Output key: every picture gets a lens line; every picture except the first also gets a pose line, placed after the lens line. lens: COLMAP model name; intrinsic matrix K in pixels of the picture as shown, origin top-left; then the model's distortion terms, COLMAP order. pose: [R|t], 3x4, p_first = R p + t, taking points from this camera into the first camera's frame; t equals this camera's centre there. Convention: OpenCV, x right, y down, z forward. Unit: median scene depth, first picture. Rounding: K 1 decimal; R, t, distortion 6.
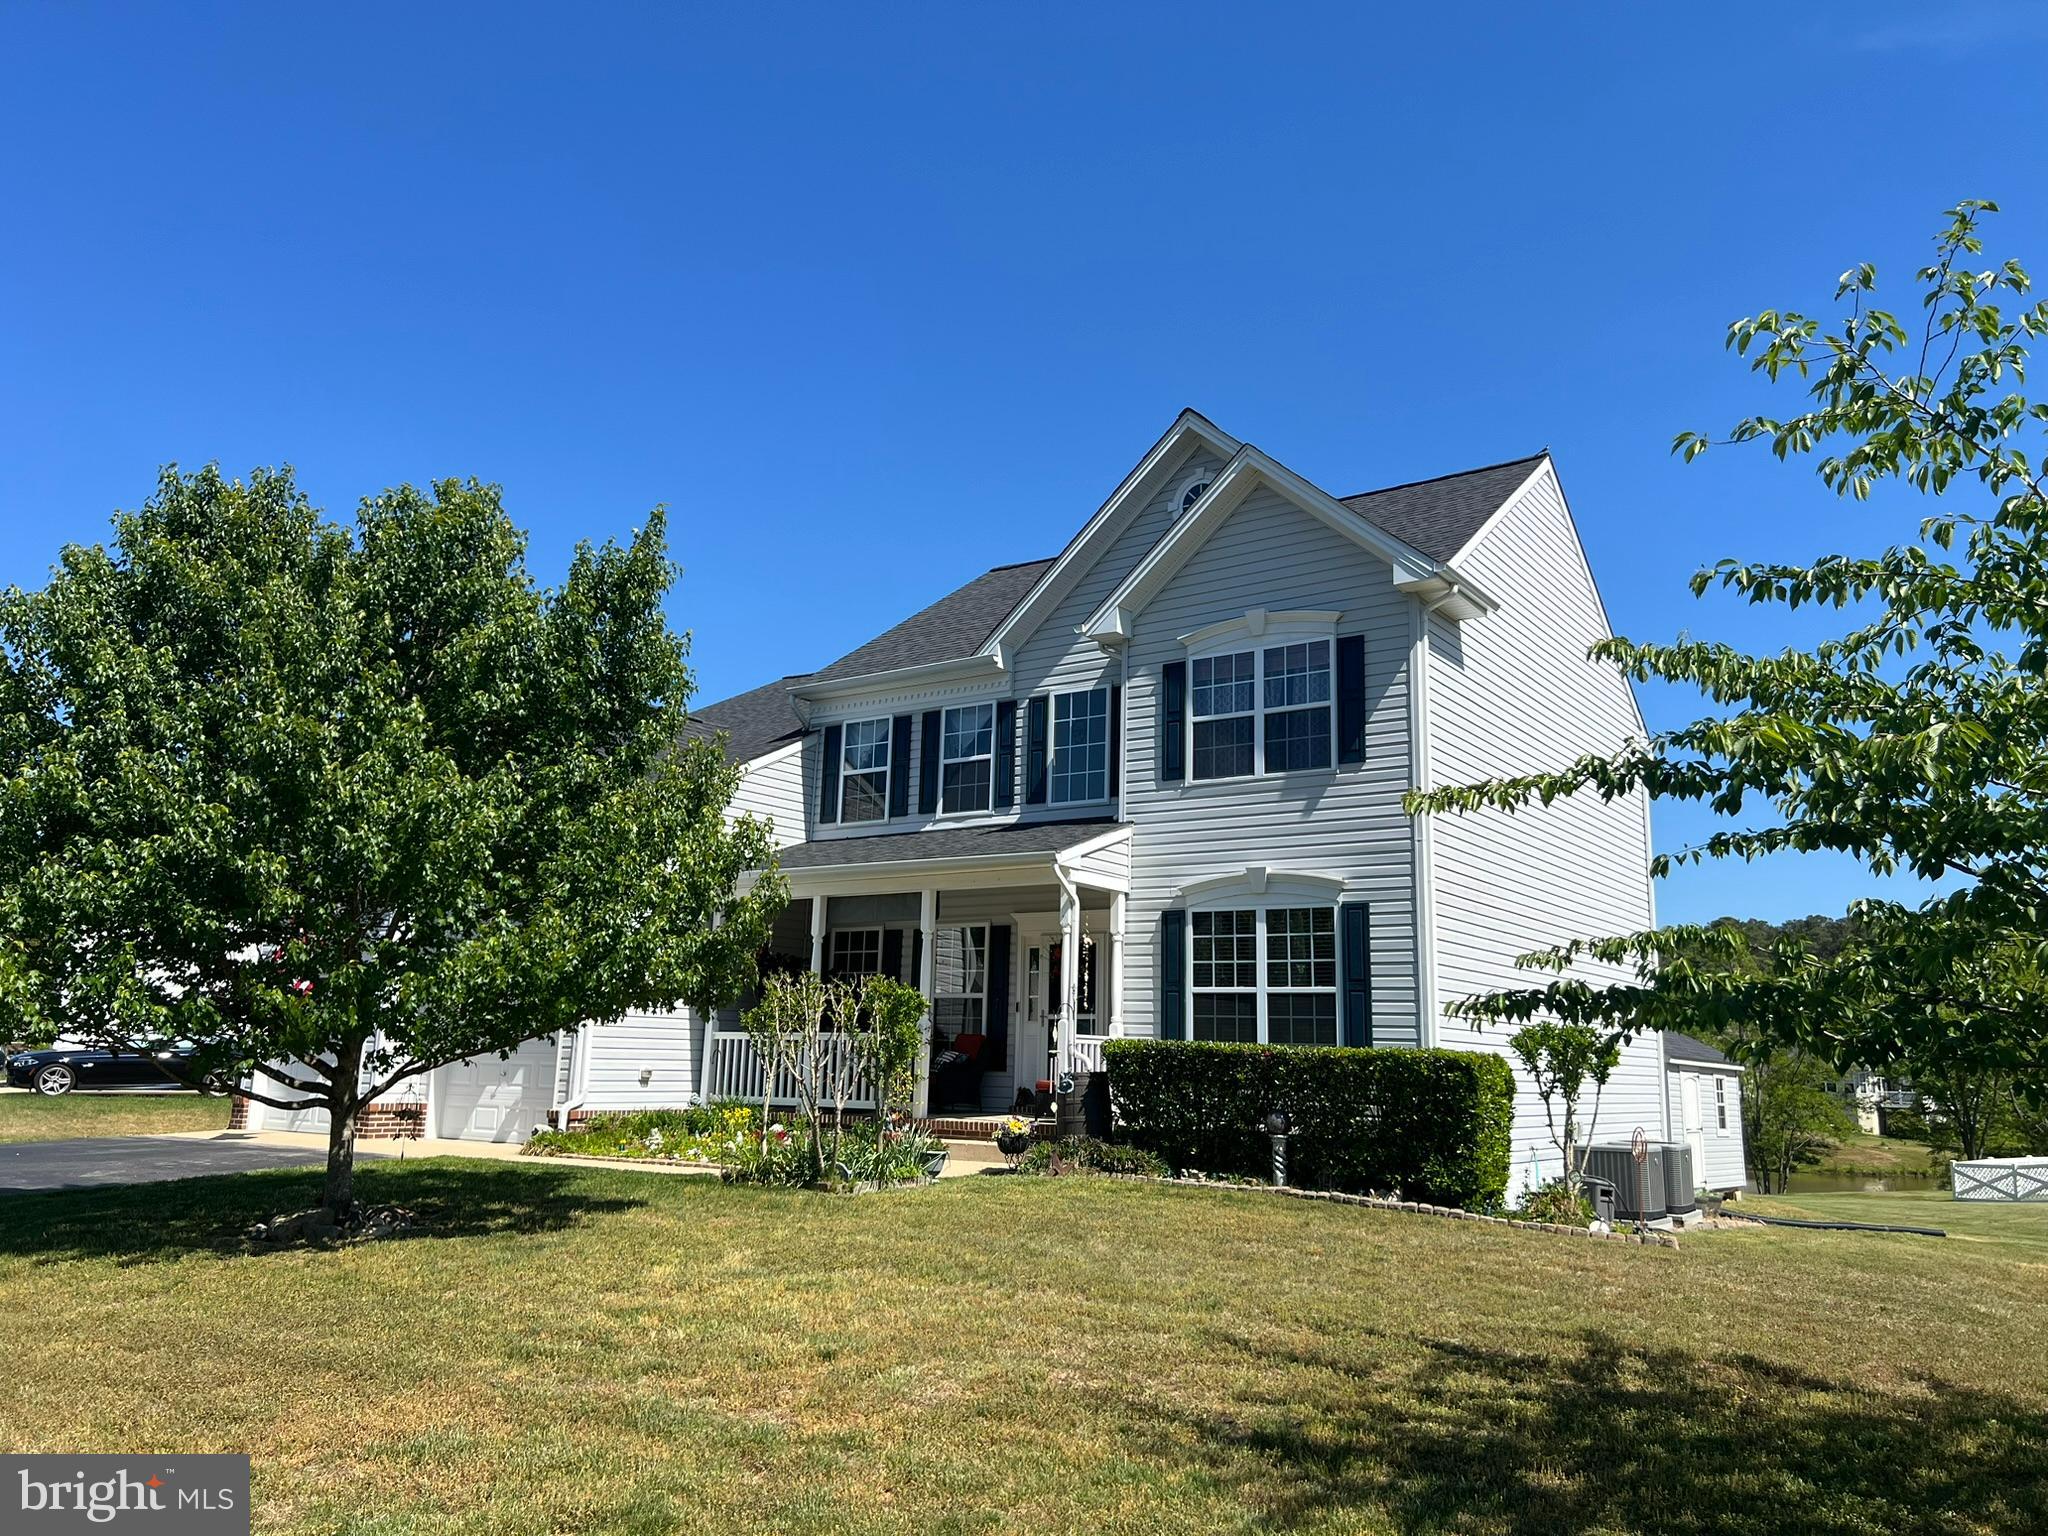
lens RADIAL K [[1515.1, 0, 1030.5], [0, 1515.1, 743.8], [0, 0, 1]] dist [0.088126, -0.097073]
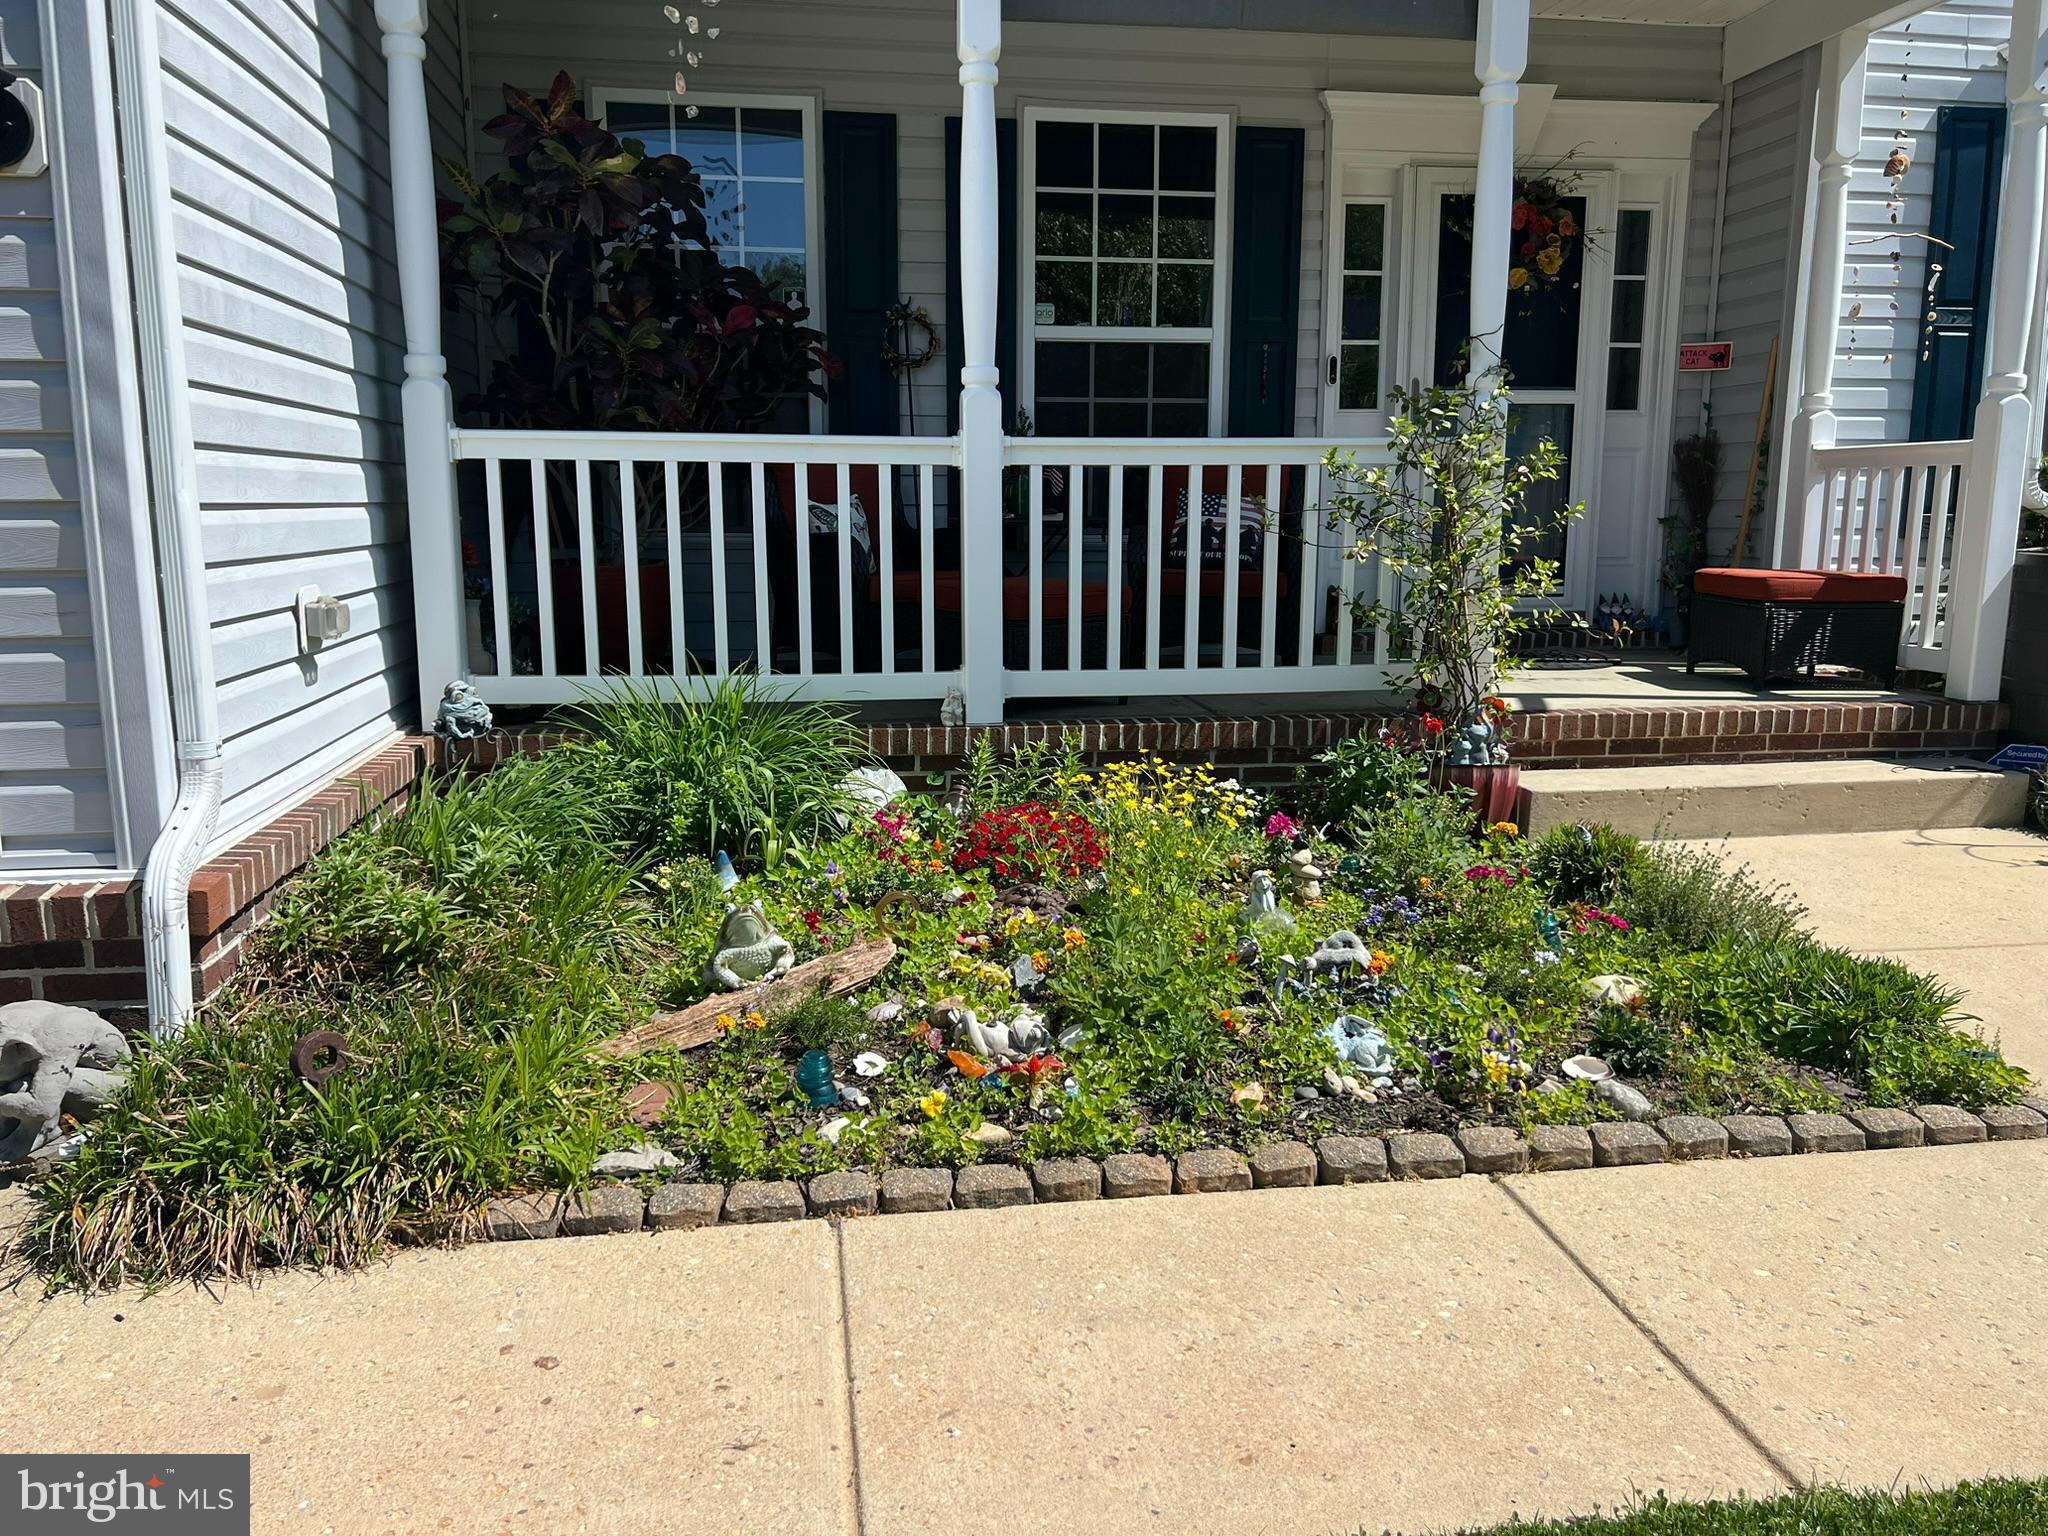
lens RADIAL K [[1515.1, 0, 1030.5], [0, 1515.1, 743.8], [0, 0, 1]] dist [0.088126, -0.097073]
pose [[0.716310, -0.133972, 0.684801, -0.339981], [-0.127535, 0.939728, 0.317248, 0.159951], [-0.686028, -0.314583, 0.656050, 0.830114]]
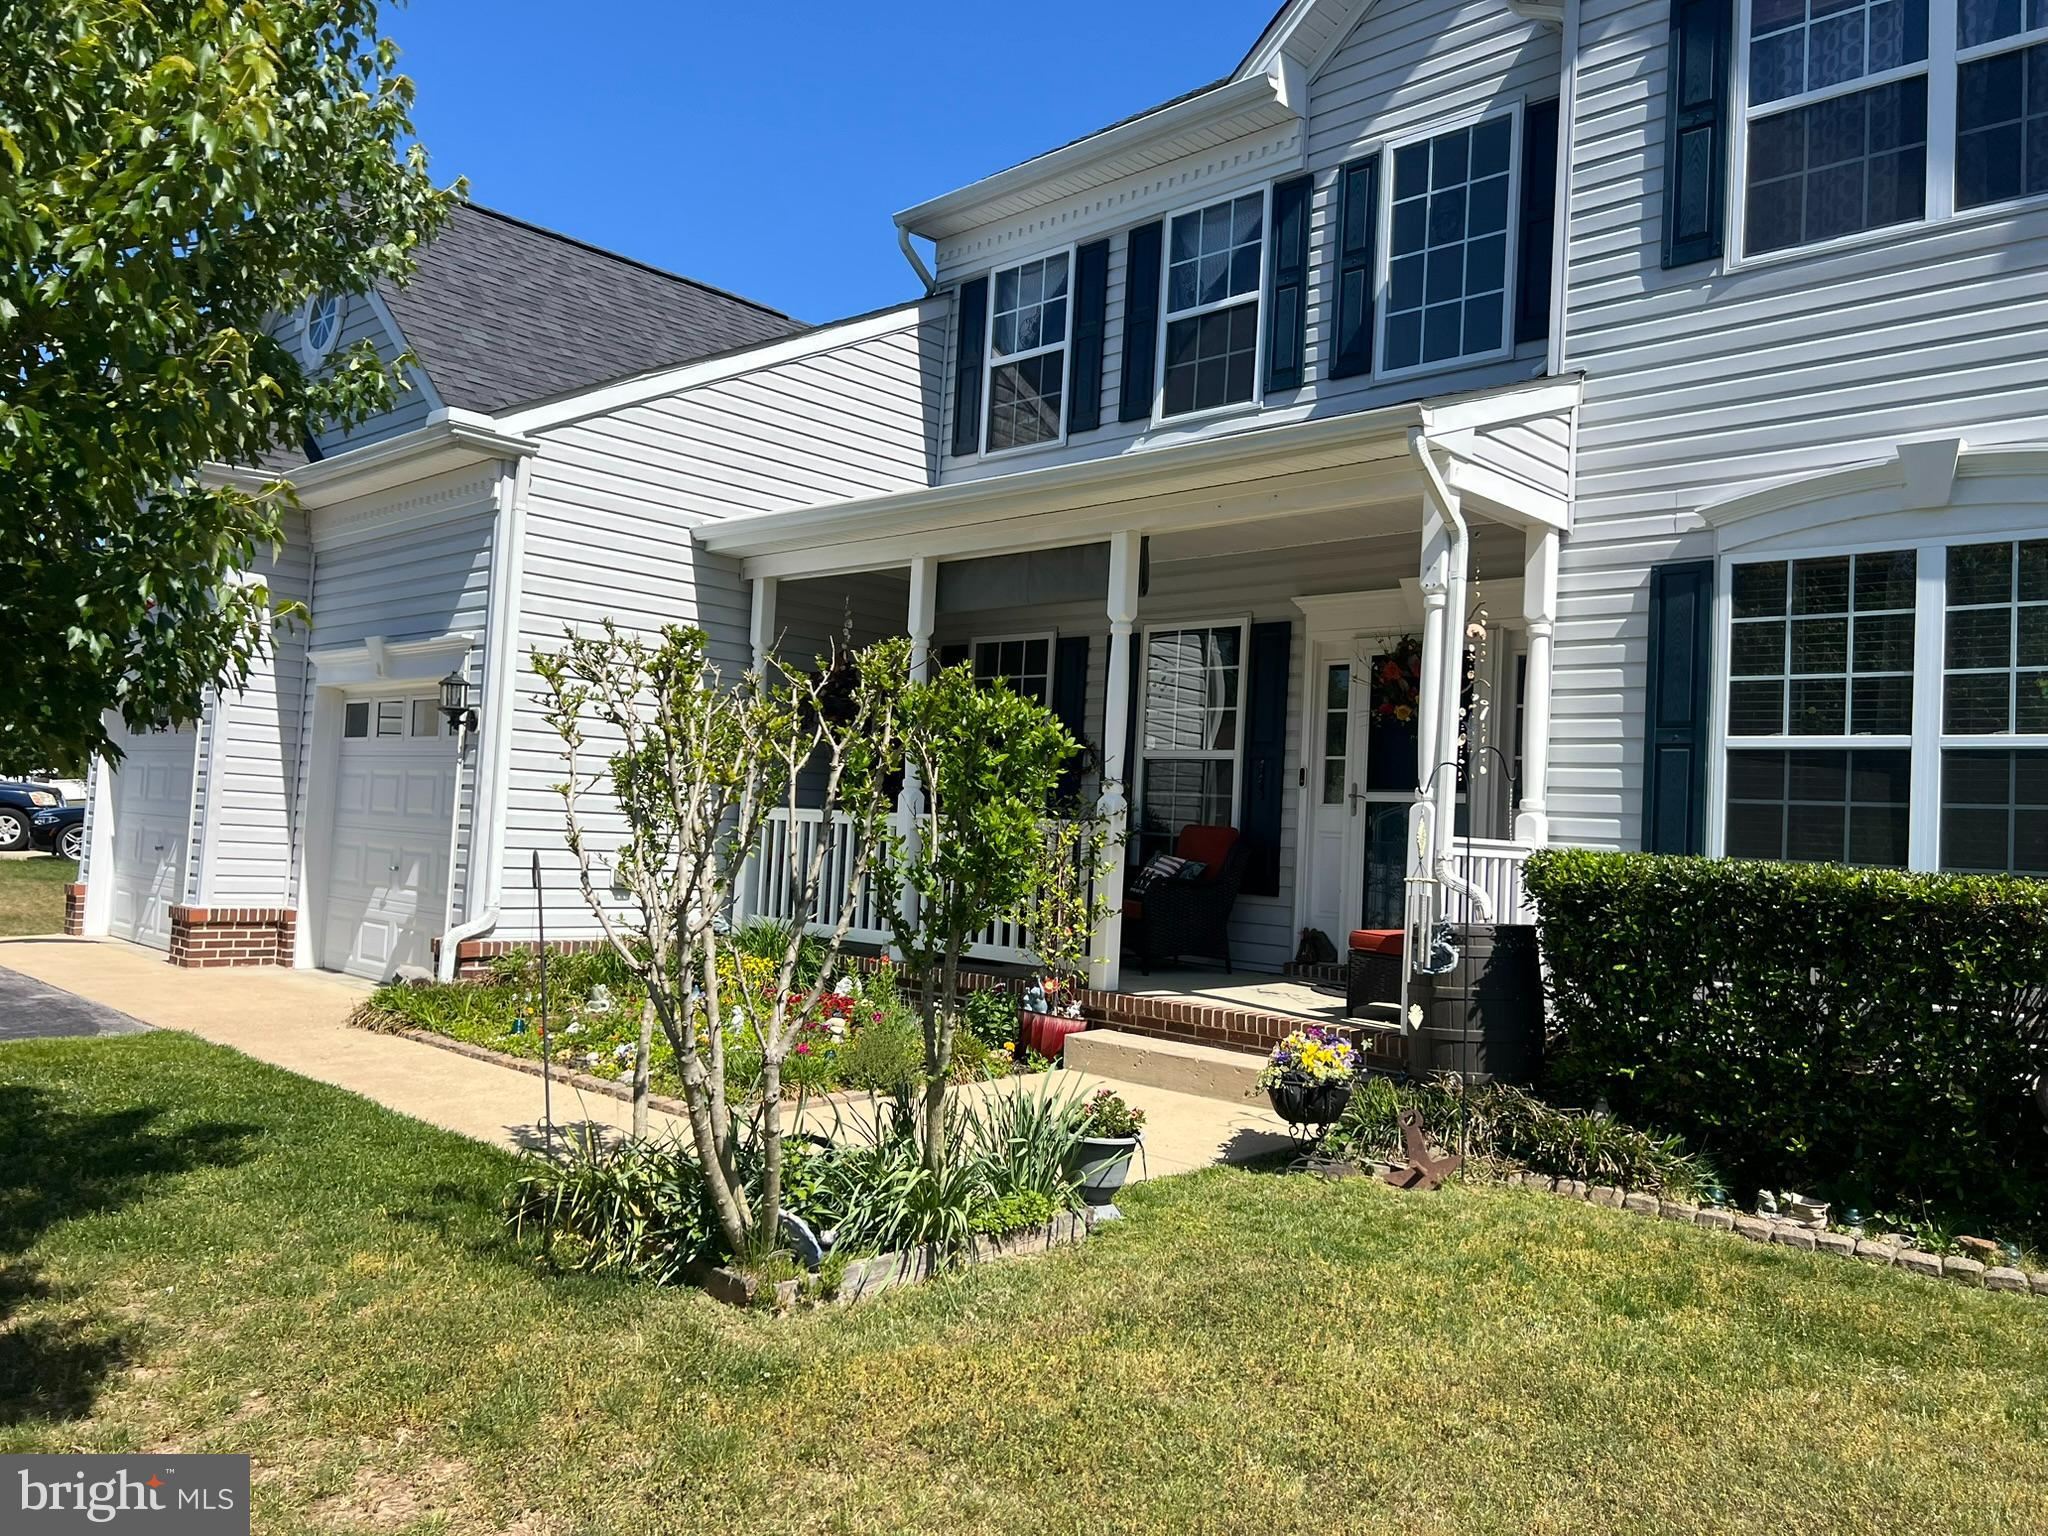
lens RADIAL K [[1538.6, 0, 1024.0], [0, 1538.6, 768.0], [0, 0, 1]] dist [0.076064, -0.096099]
pose [[0.986511, 0.020430, -0.162415, -0.017933], [0.005290, 0.987684, 0.156376, 0.093532], [0.163609, -0.155125, 0.974253, 0.505025]]
